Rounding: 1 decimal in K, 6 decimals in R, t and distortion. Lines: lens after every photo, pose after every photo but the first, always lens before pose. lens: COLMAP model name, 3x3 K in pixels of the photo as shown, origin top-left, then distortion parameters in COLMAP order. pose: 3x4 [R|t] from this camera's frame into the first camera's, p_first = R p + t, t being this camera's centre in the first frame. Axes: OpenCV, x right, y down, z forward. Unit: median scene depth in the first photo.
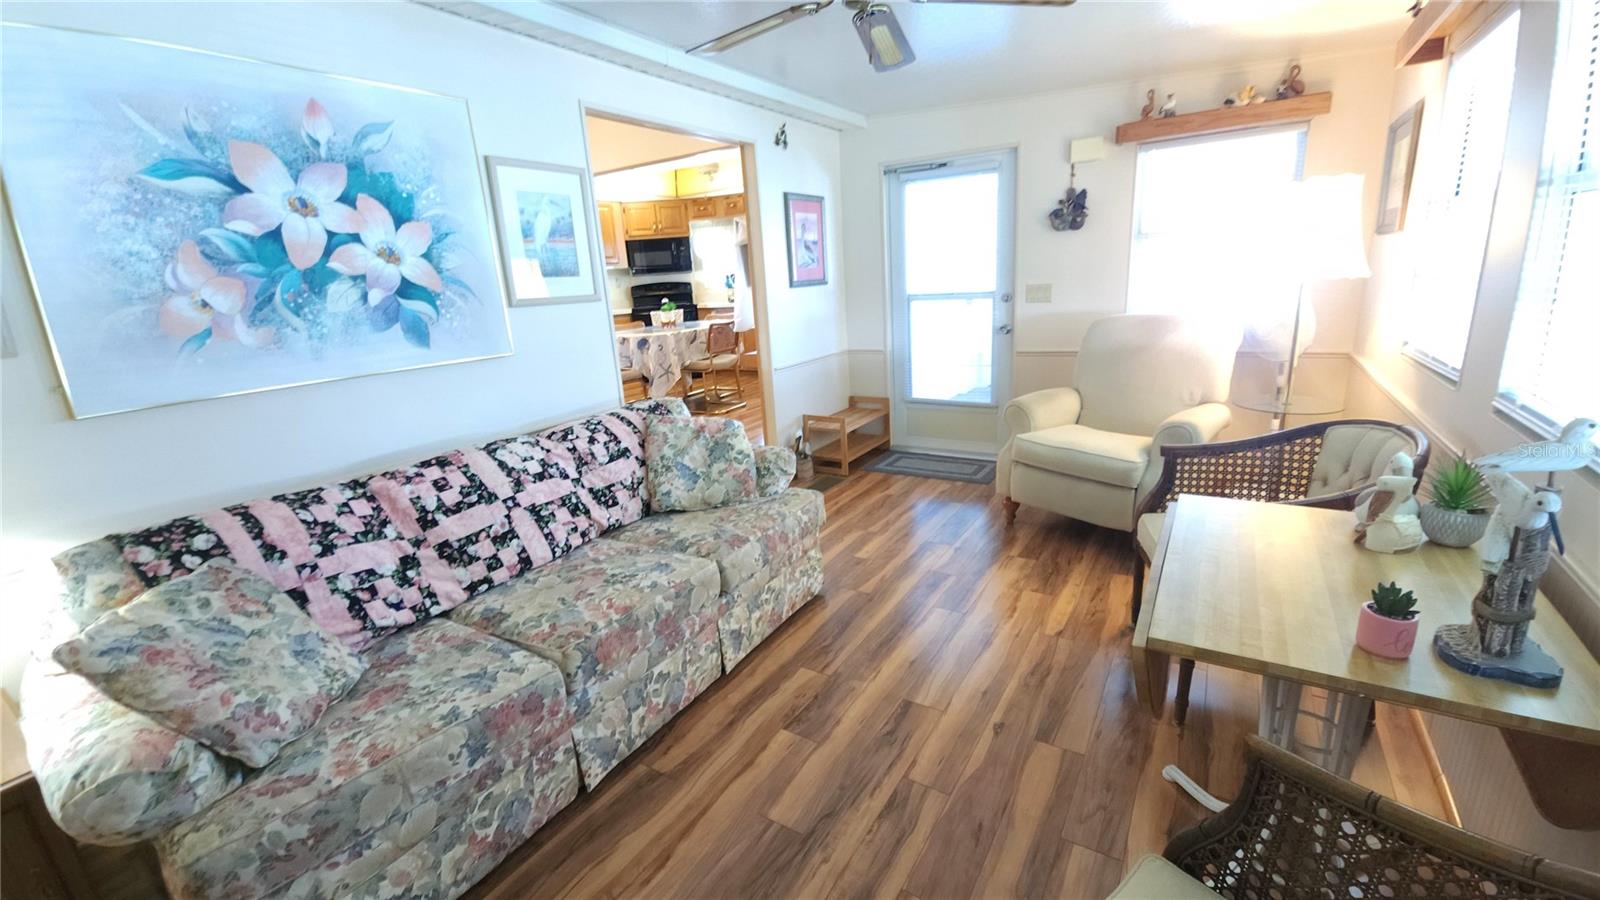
lens RADIAL K [[653.8, 0, 801.3], [0, 653.8, 455.6], [0, 0, 1]] dist [0.009177, -0.007729]
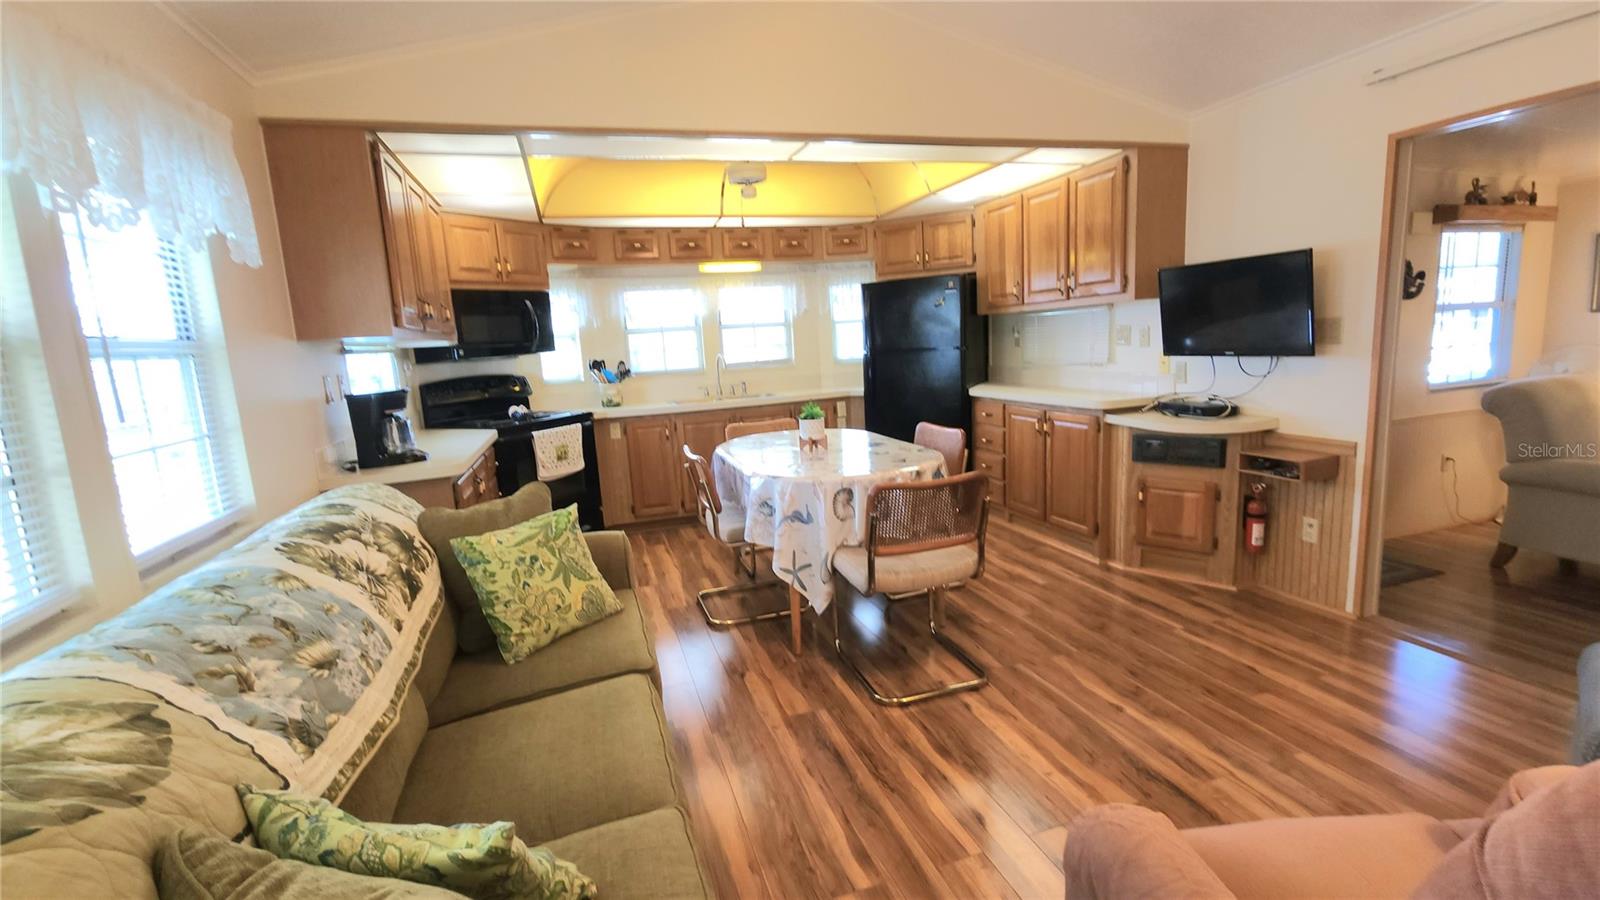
lens RADIAL K [[702.8, 0, 799.6], [0, 702.8, 457.9], [0, 0, 1]] dist [0.003141, 0.000489]
pose [[0.648770, -0.104464, 0.753781, -1.878640], [0.220760, 0.973773, -0.055053, -0.477052], [-0.728260, 0.202121, 0.654816, 1.919330]]
